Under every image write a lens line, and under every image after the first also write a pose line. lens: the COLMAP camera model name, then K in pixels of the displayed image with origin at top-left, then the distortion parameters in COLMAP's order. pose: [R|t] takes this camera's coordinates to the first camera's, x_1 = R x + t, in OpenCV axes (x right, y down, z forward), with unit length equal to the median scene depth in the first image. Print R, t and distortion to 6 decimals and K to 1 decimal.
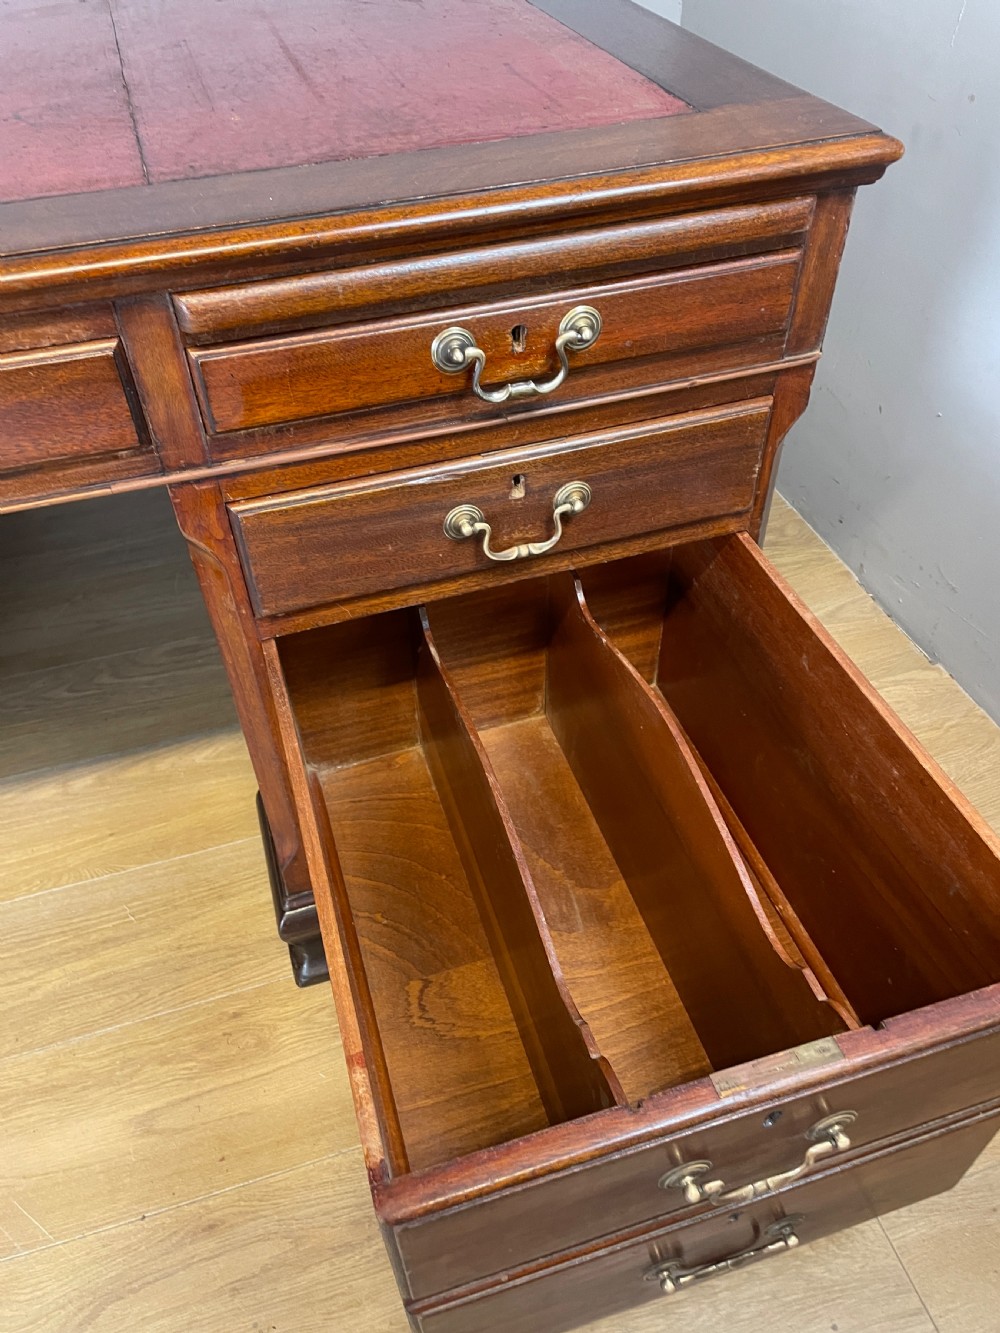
lens RADIAL K [[1009.8, 0, 490.0], [0, 1009.8, 666.0], [0, 0, 1]] dist [0.093443, -0.113925]
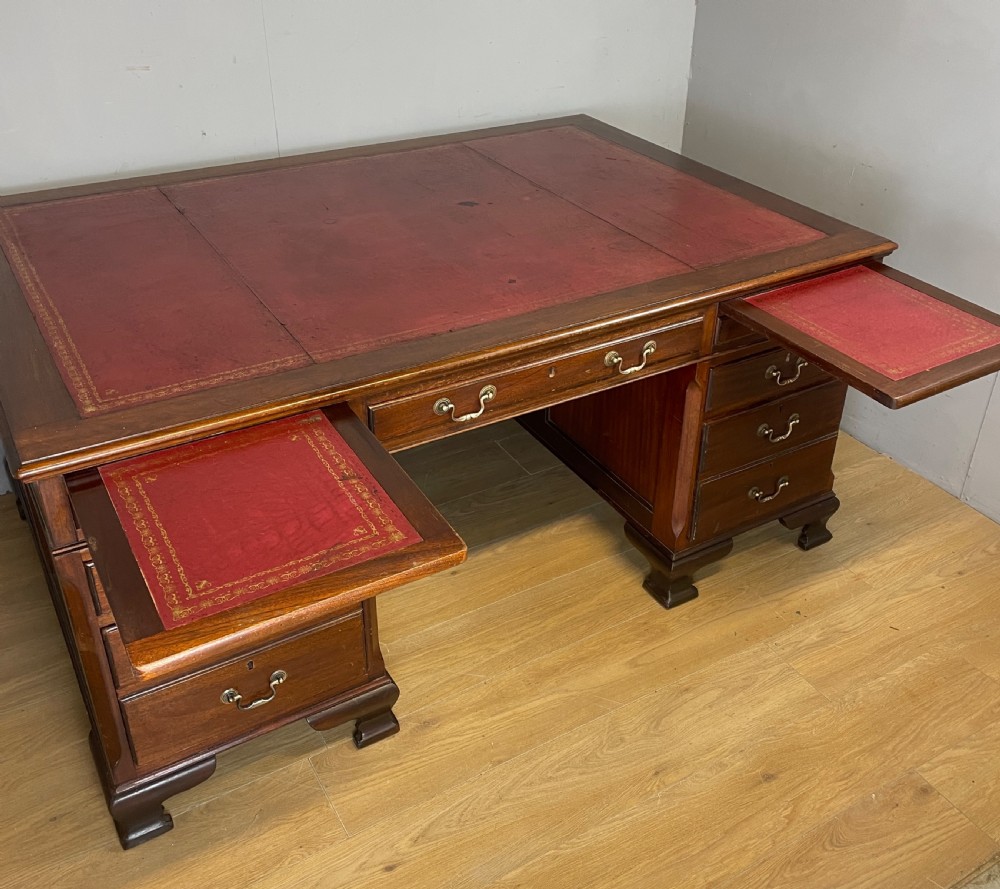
lens RADIAL K [[1010.1, 0, 510.3], [0, 1010.1, 410.8], [0, 0, 1]] dist [0.056180, 0.000000]
pose [[0.970833, -0.084169, 0.224495, -1.340345], [0.131804, 0.969531, -0.206489, 0.437022], [-0.200275, 0.230056, 0.952347, -1.467855]]
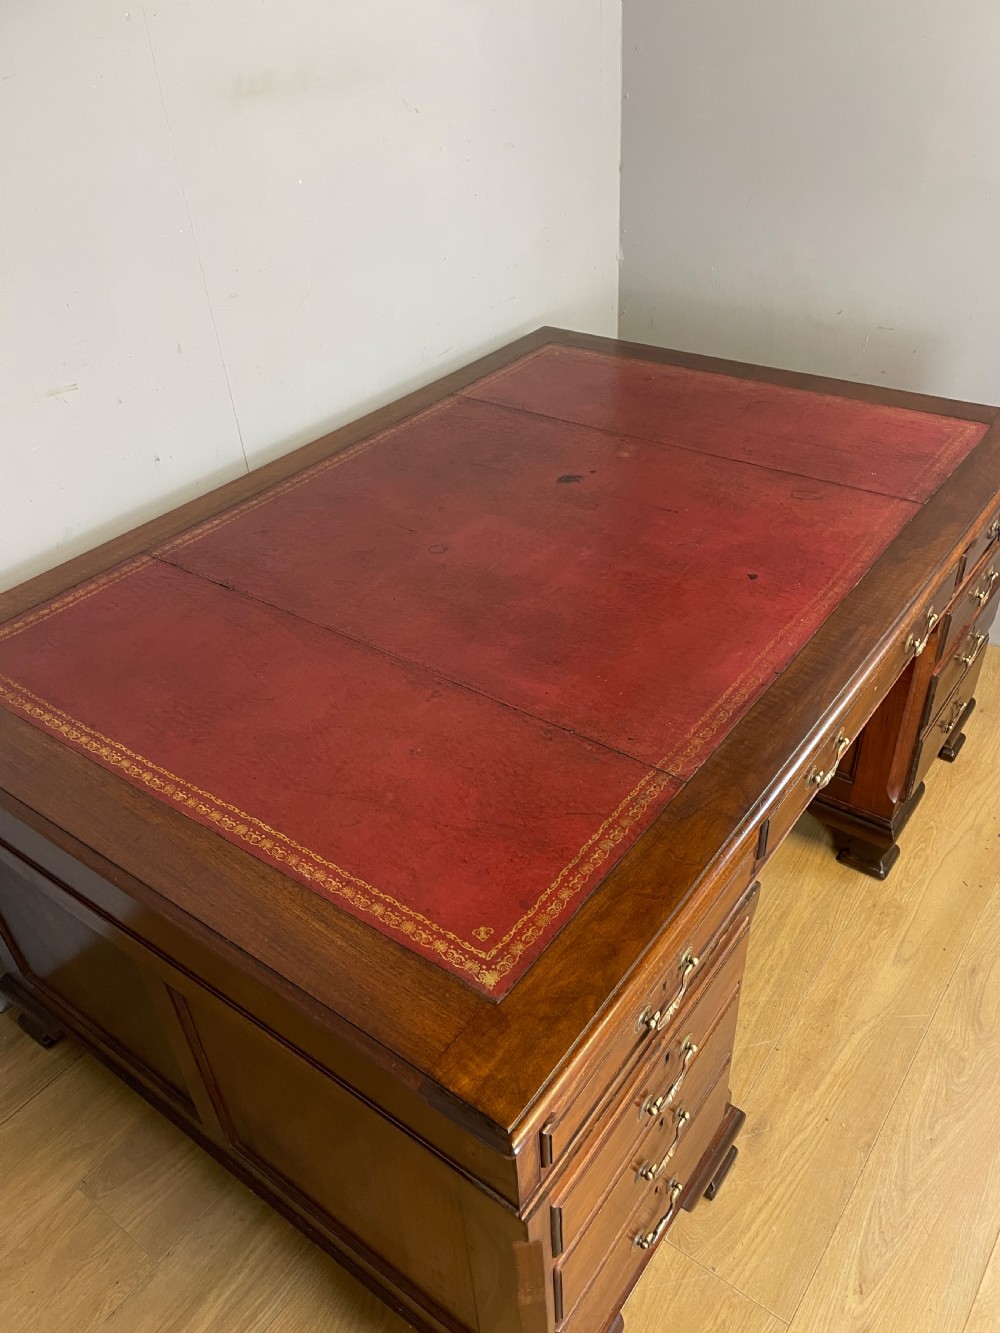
lens RADIAL K [[1009.8, 0, 512.2], [0, 1009.8, 677.8], [0, 0, 1]] dist [0.093443, -0.113925]
pose [[0.803253, -0.361862, 0.473117, -2.109537], [0.427774, 0.903190, -0.035469, -0.344902], [-0.414480, 0.230877, 0.880285, -0.636020]]
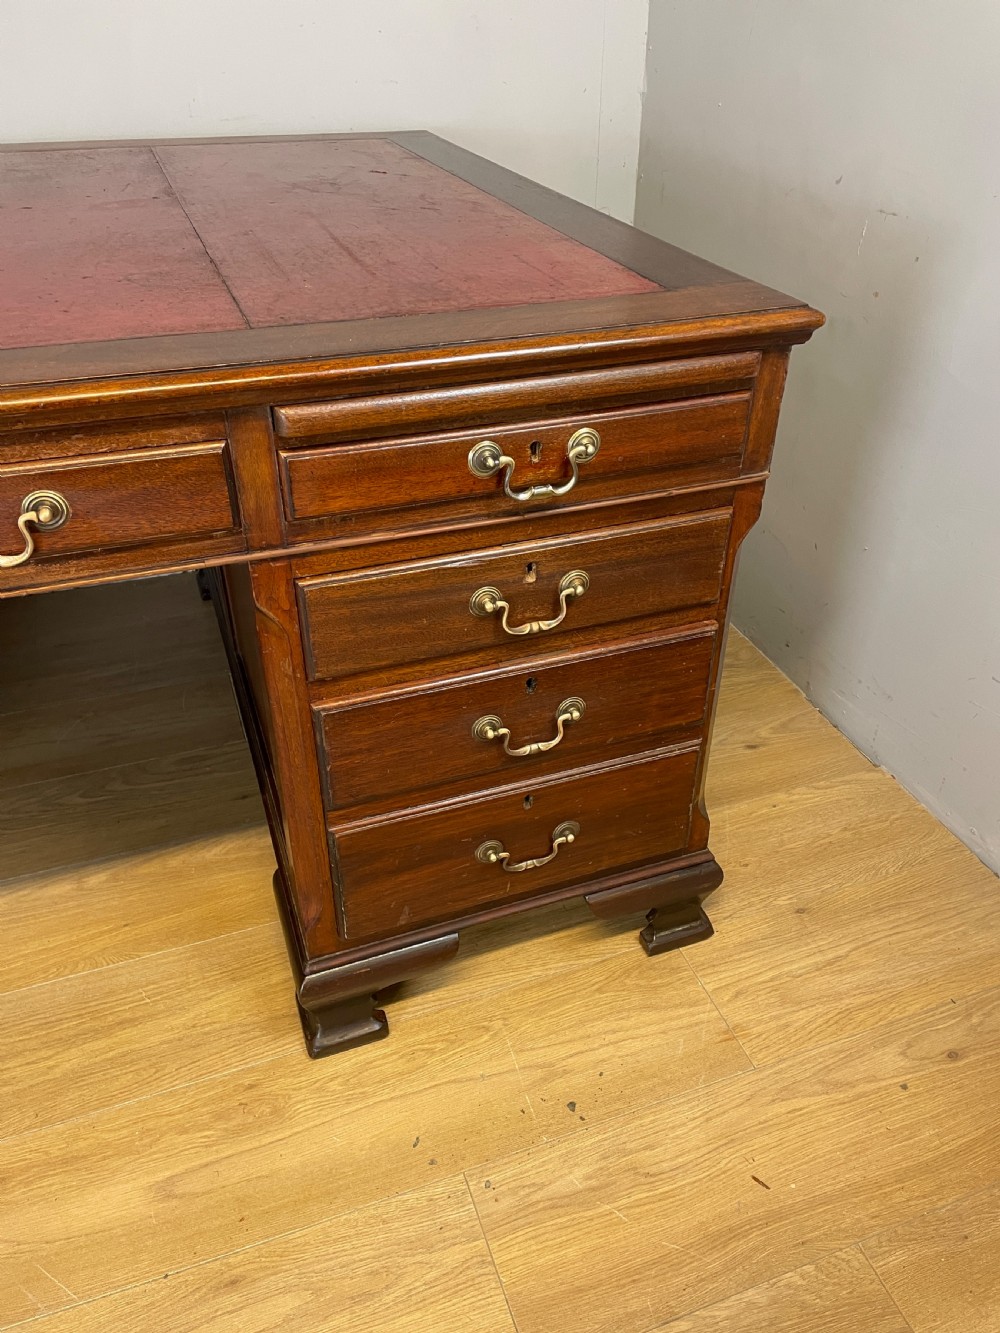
lens RADIAL K [[1009.8, 0, 508.4], [0, 1009.8, 667.4], [0, 0, 1]] dist [0.093443, -0.113925]
pose [[0.997900, 0.001187, 0.064767, -0.076041], [0.009455, 0.986456, -0.163756, 0.130117], [-0.064084, 0.164025, 0.984372, -0.168221]]
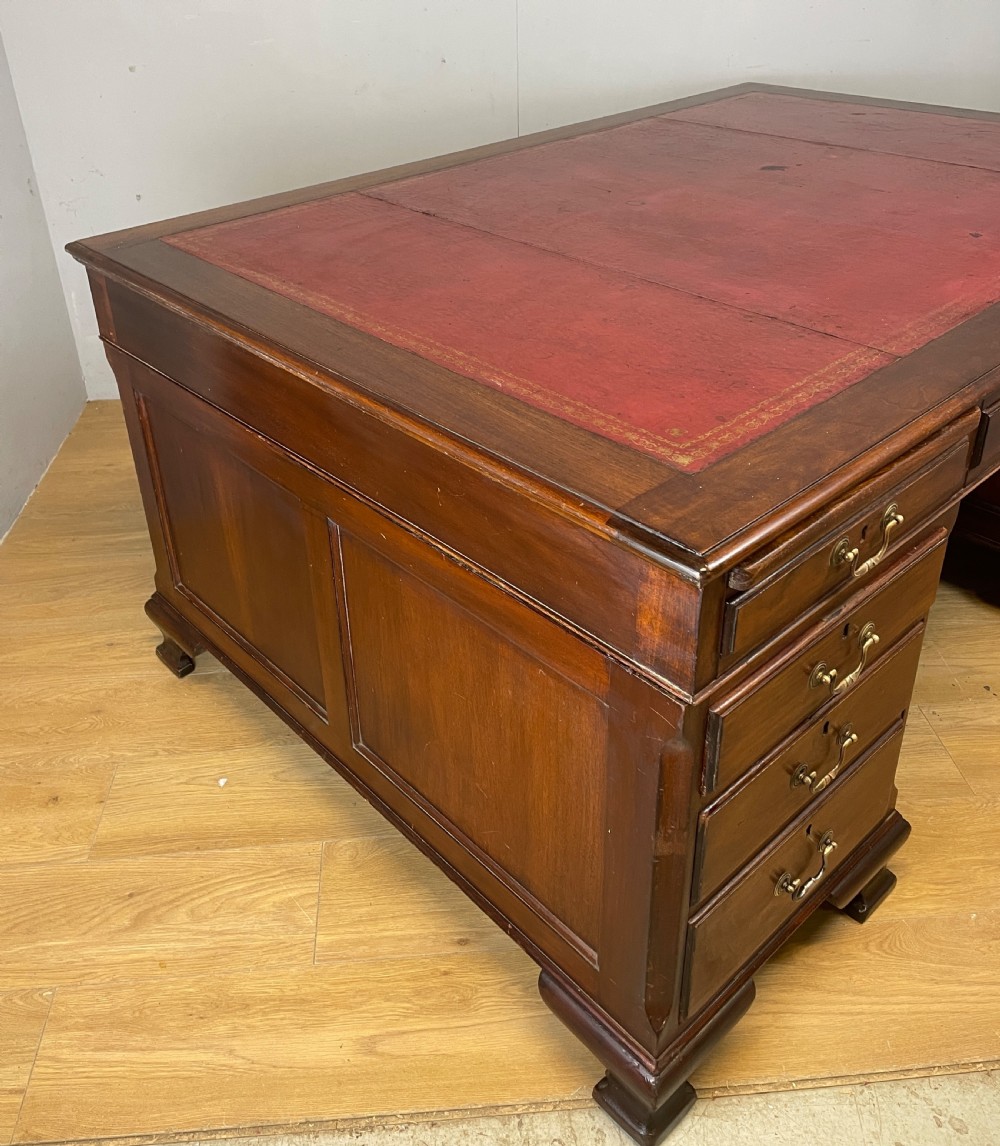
lens RADIAL K [[1023.7, 0, 484.8], [0, 1023.7, 466.4], [0, 0, 1]] dist [0.102657, -0.006190]
pose [[0.901769, -0.211000, 0.377215, -2.343797], [0.298695, 0.935032, -0.191038, 0.094877], [-0.312399, 0.284944, 0.906208, -0.470746]]
